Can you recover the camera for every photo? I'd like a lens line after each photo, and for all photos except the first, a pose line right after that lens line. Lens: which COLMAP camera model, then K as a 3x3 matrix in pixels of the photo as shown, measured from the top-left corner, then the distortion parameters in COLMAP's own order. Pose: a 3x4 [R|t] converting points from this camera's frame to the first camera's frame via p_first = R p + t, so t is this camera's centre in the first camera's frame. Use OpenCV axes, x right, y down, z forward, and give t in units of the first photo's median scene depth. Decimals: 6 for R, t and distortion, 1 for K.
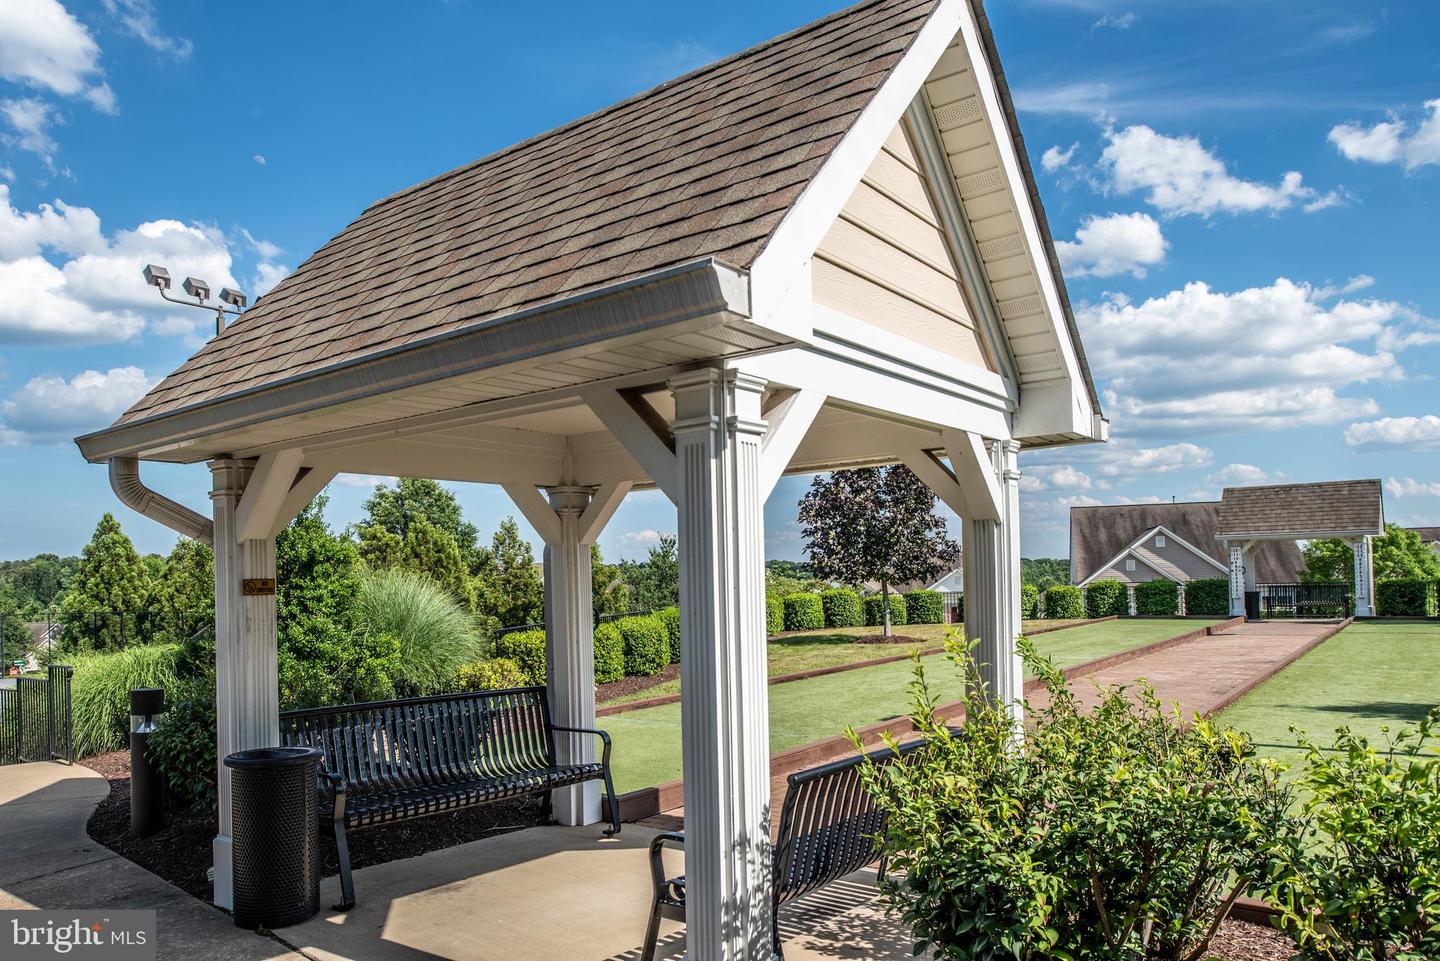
lens RADIAL K [[1023.9, 0, 720.5], [0, 1023.9, 554.4], [0, 0, 1]] dist [-0.011542, -0.005988]
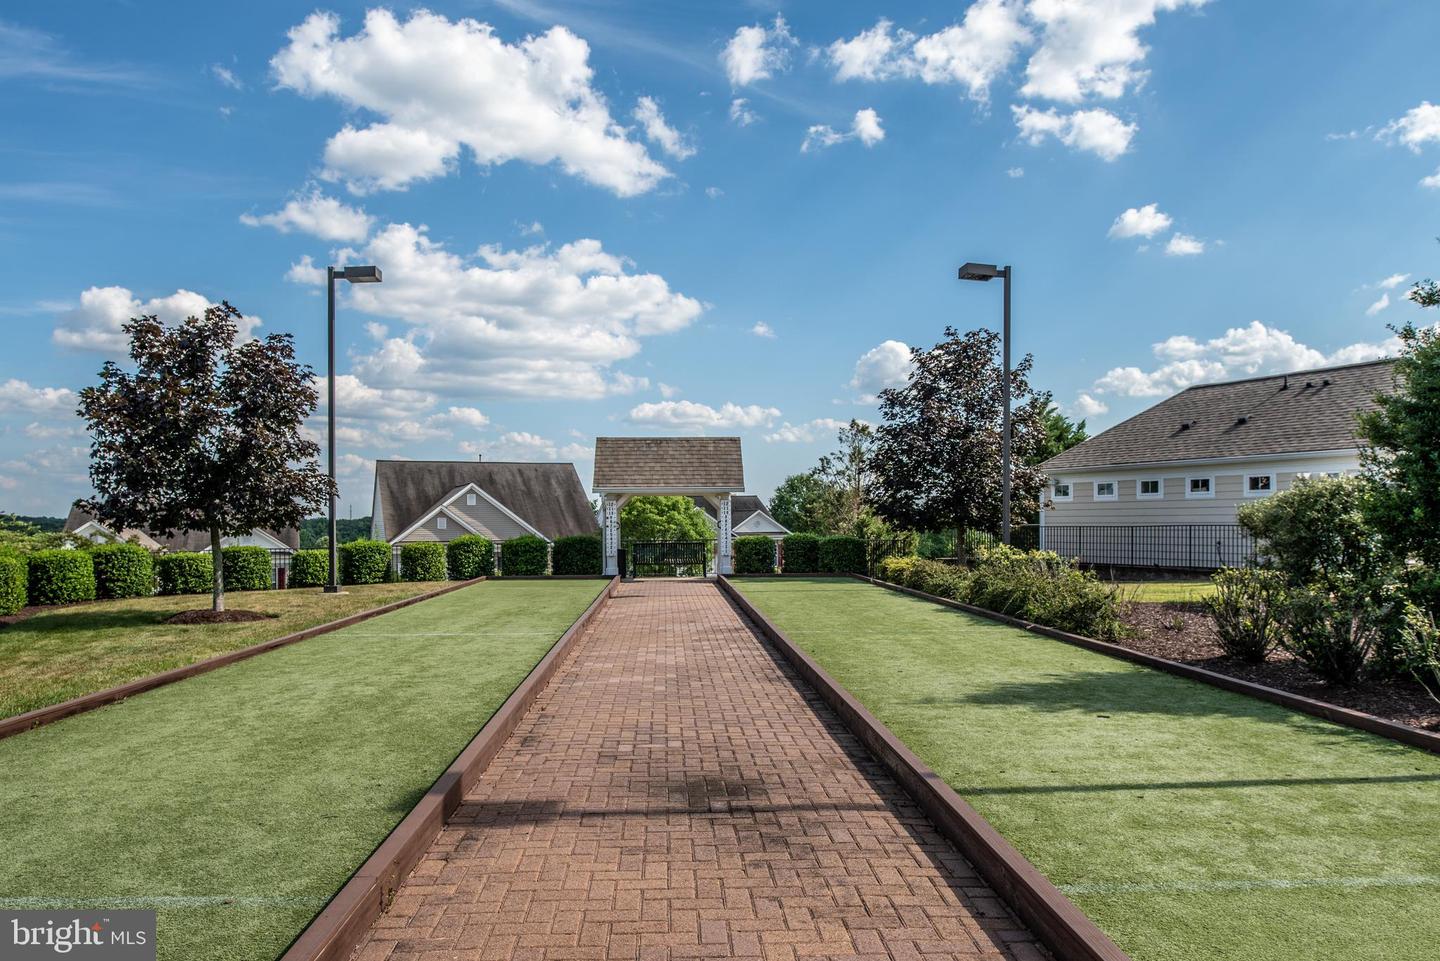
lens RADIAL K [[1023.9, 0, 712.6], [0, 1023.9, 482.6], [0, 0, 1]] dist [-0.011542, -0.005988]
pose [[0.776273, 0.043782, 0.628874, -0.008869], [-0.023439, 0.998900, -0.040611, 0.011834], [-0.629960, 0.016785, 0.776446, 0.217064]]
